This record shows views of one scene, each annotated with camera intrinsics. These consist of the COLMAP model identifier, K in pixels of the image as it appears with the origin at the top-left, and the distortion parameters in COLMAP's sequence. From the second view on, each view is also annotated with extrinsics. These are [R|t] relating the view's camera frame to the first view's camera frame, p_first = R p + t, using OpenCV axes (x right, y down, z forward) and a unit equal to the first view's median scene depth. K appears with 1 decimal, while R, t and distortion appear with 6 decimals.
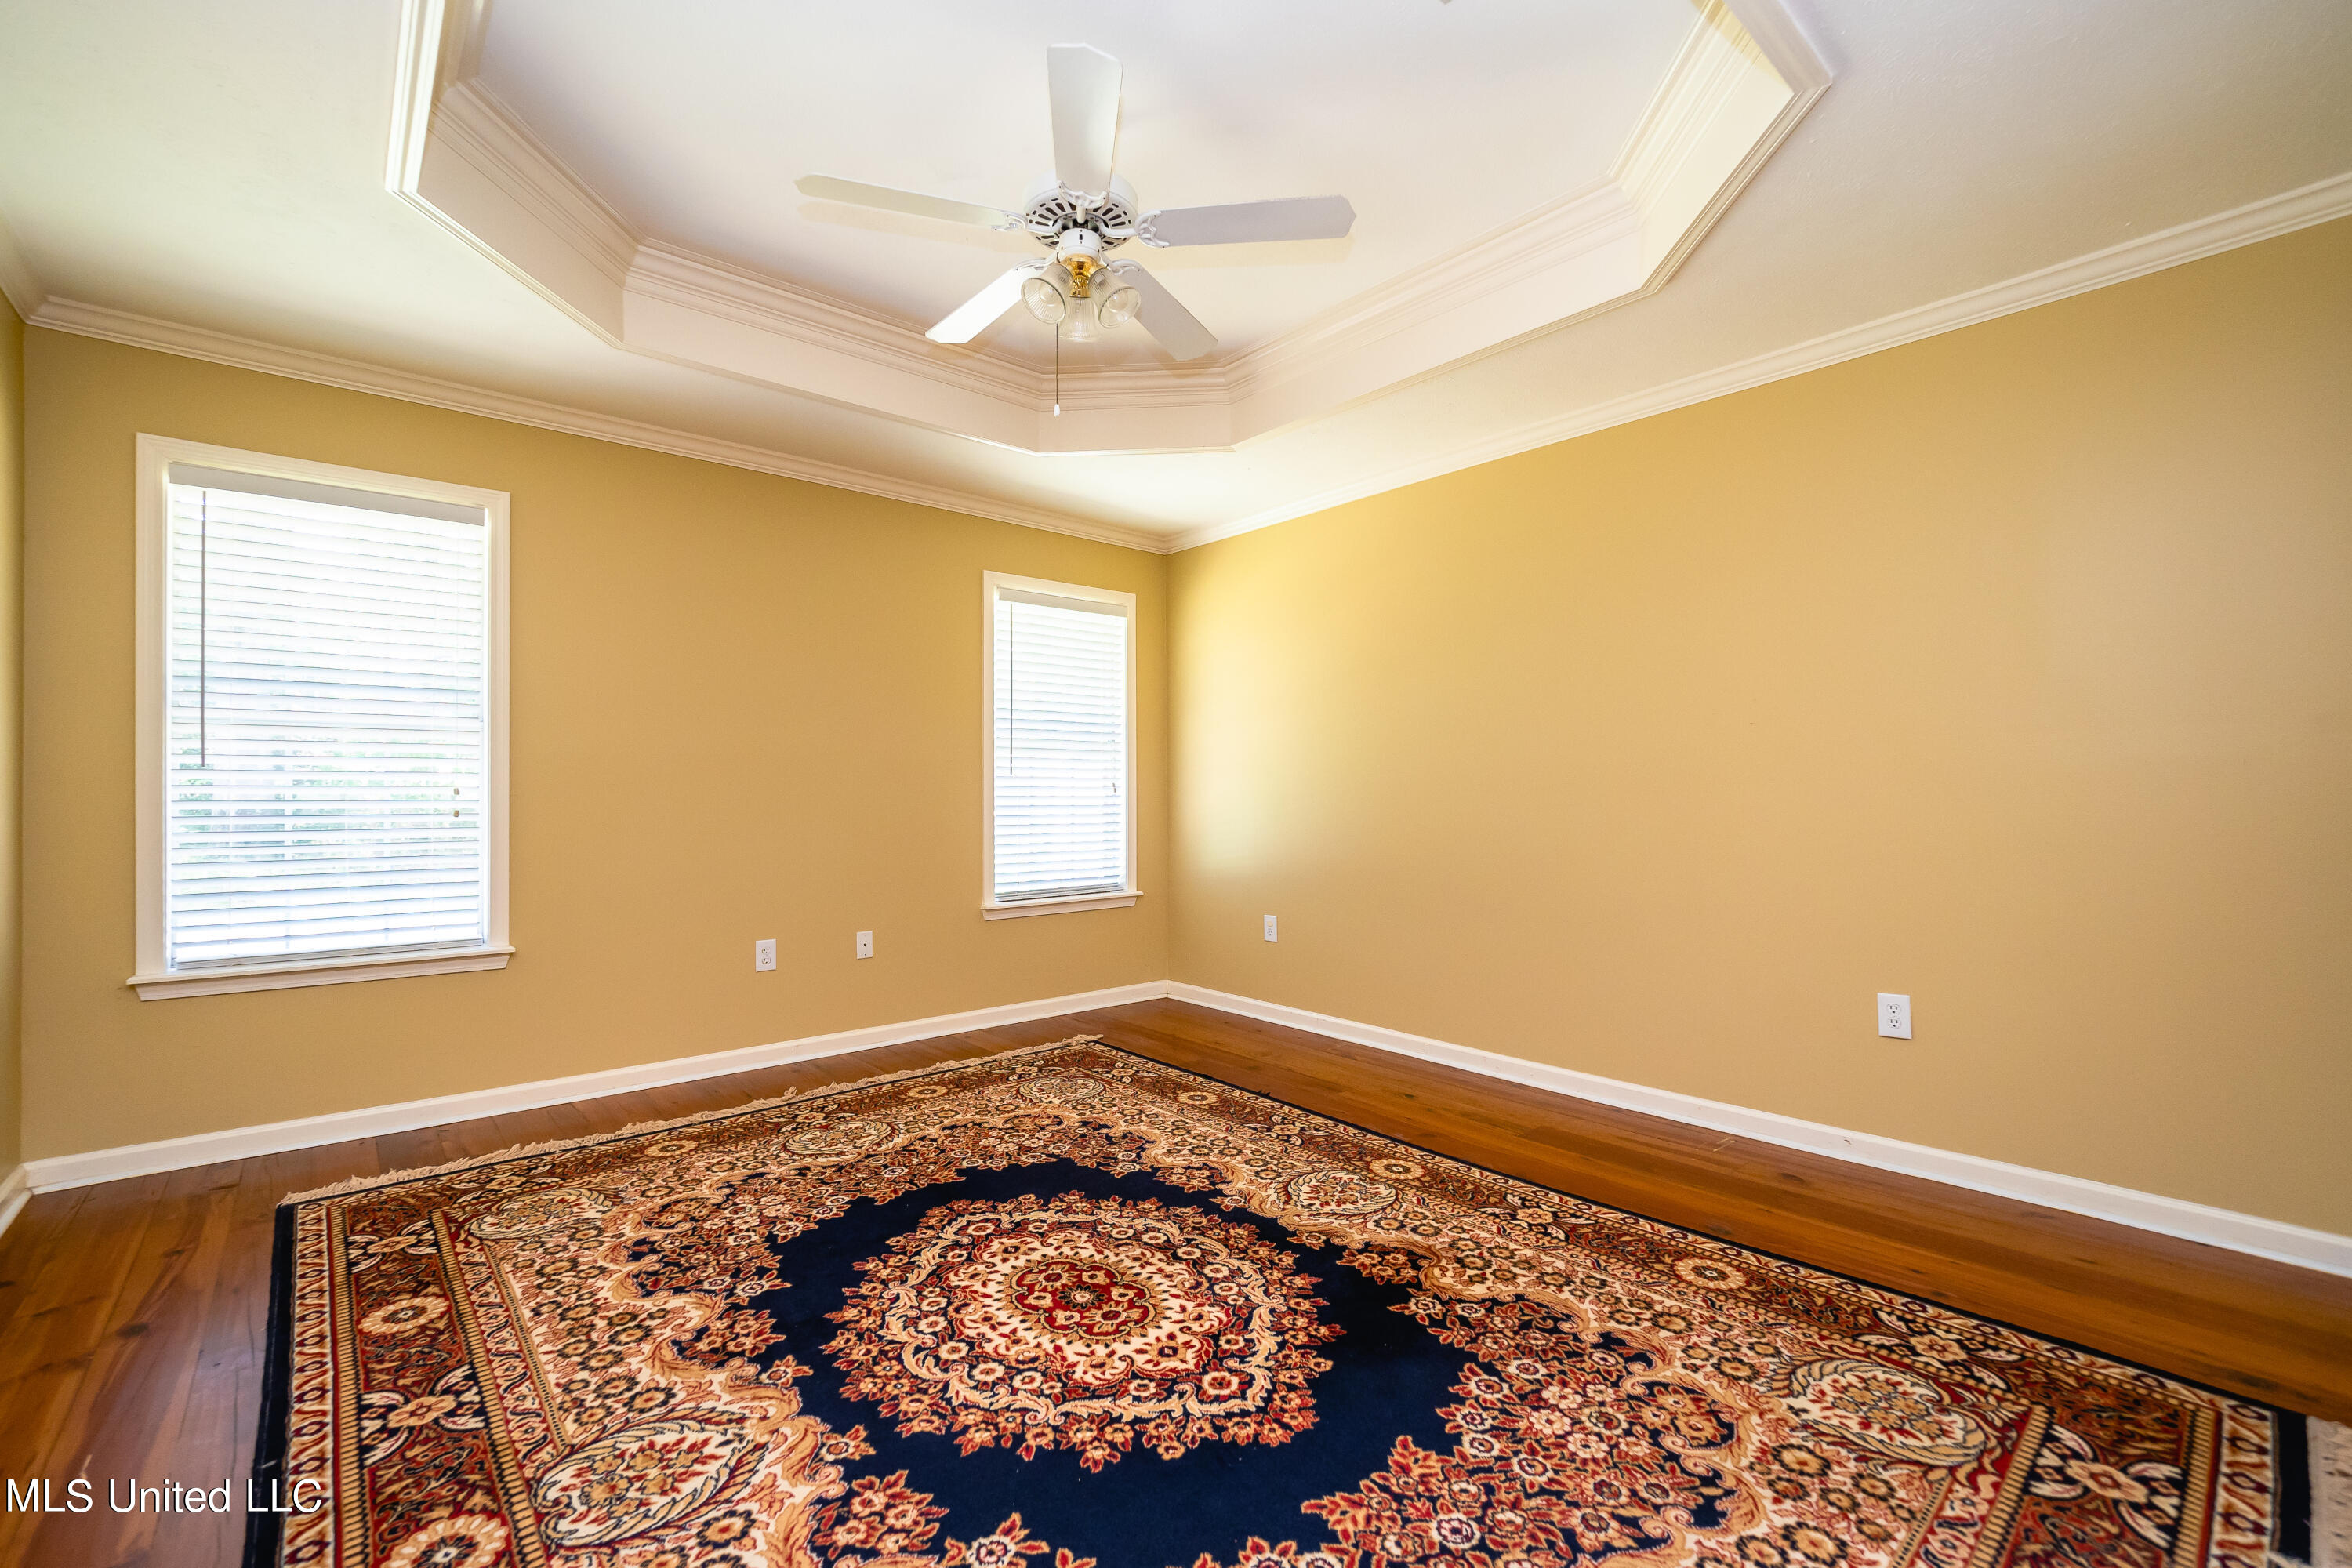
lens RADIAL K [[1006.5, 0, 1166.0], [0, 1006.5, 776.2], [0, 0, 1]] dist [-0.063959, 0.013076]
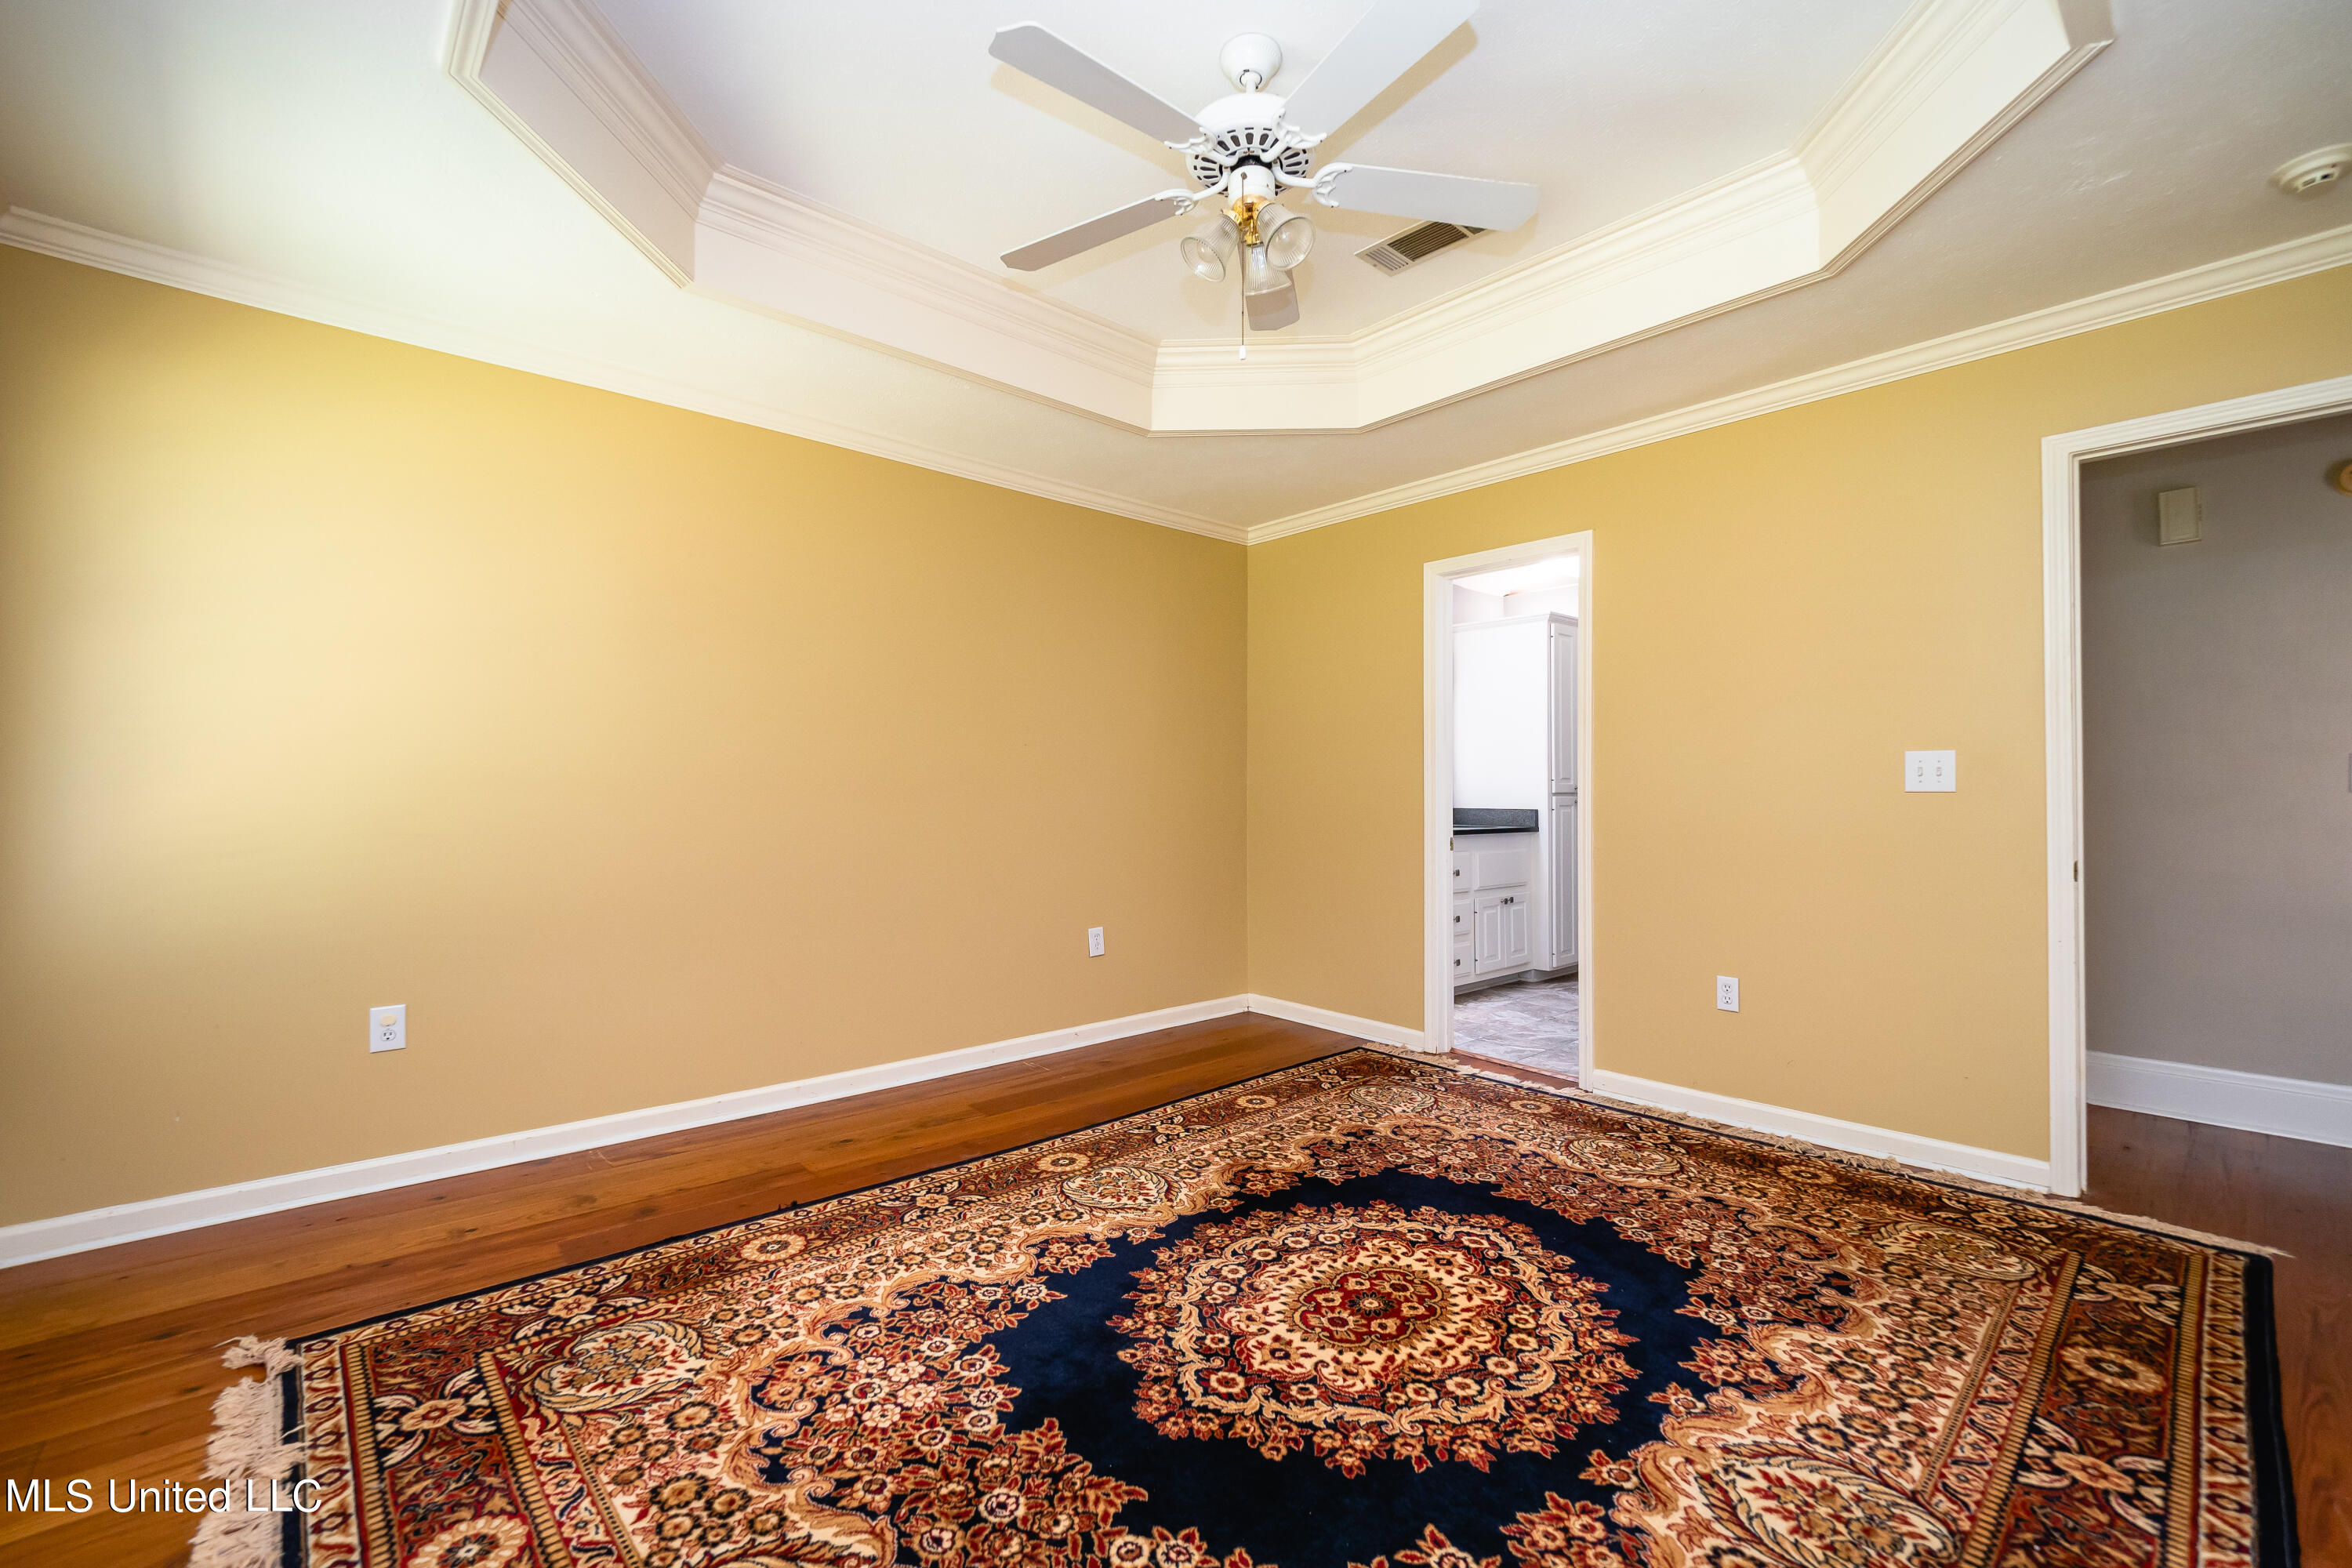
lens RADIAL K [[1006.5, 0, 1166.0], [0, 1006.5, 776.2], [0, 0, 1]] dist [-0.063959, 0.013076]
pose [[0.000610, -0.002078, 0.999998, -1.061686], [0.004572, 0.999987, 0.002076, -0.008330], [-0.999989, 0.004571, 0.000620, 1.184395]]
